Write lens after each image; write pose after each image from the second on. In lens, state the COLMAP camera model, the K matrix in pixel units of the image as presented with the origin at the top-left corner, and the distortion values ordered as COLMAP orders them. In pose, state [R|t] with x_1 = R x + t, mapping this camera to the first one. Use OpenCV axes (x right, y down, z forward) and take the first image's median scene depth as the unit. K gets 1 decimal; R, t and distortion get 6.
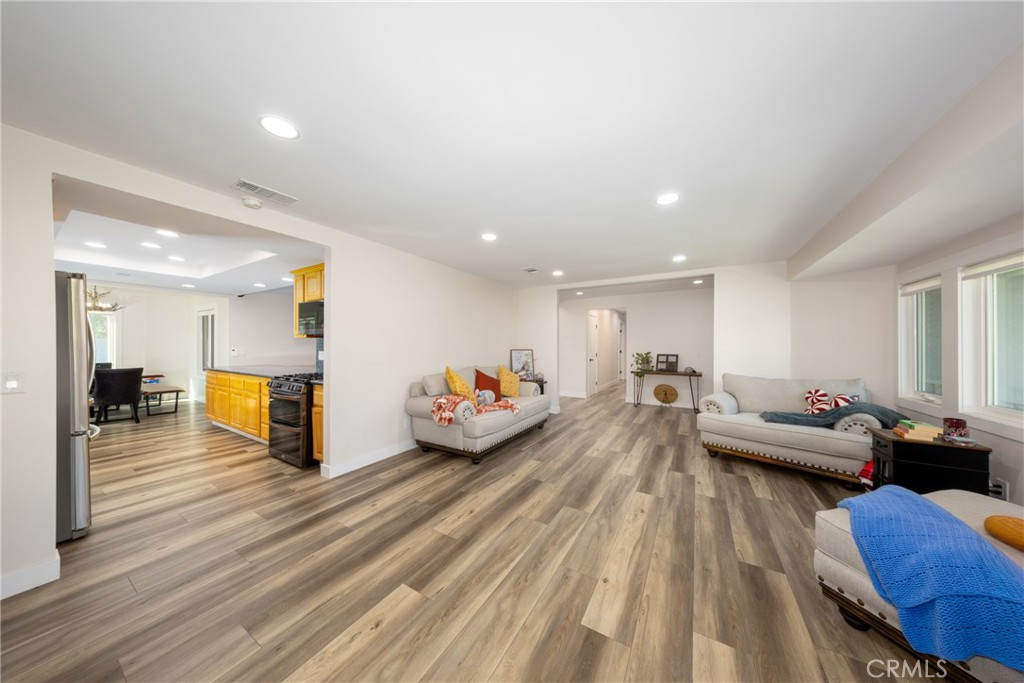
lens RADIAL K [[325.8, 0, 512.0], [0, 325.8, 341.5], [0, 0, 1]] dist [-0.001184, 0.001904]
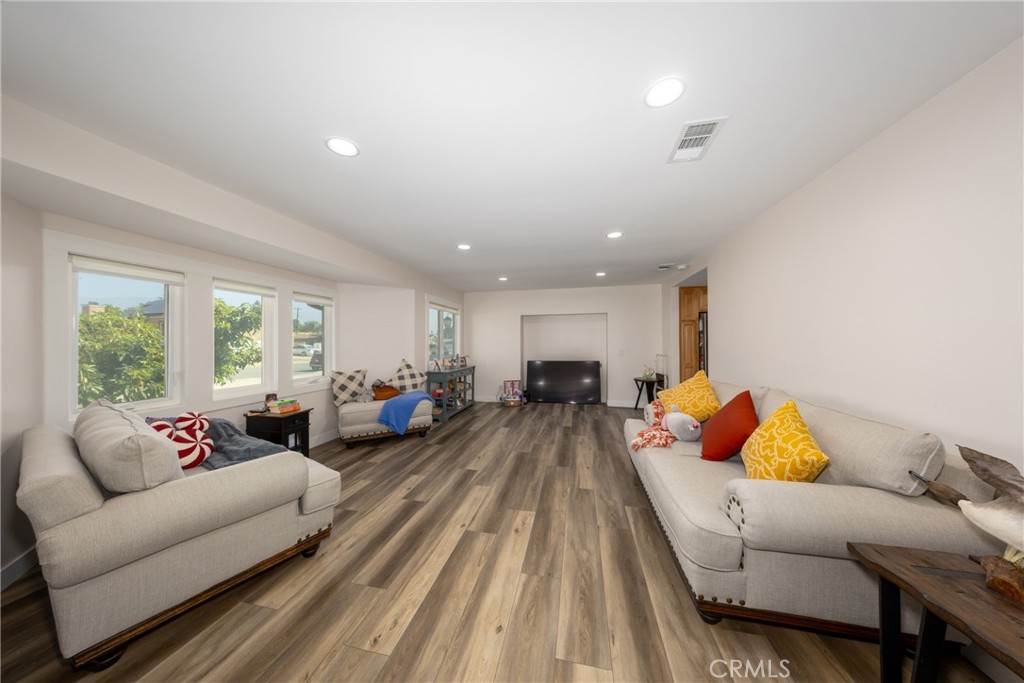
lens RADIAL K [[325.8, 0, 512.0], [0, 325.8, 341.5], [0, 0, 1]] dist [-0.001184, 0.001904]
pose [[-0.952742, 0.000758, -0.303781, 0.525607], [0.003121, 0.999969, -0.007293, 0.011372], [0.303765, -0.007896, -0.952714, 1.824593]]
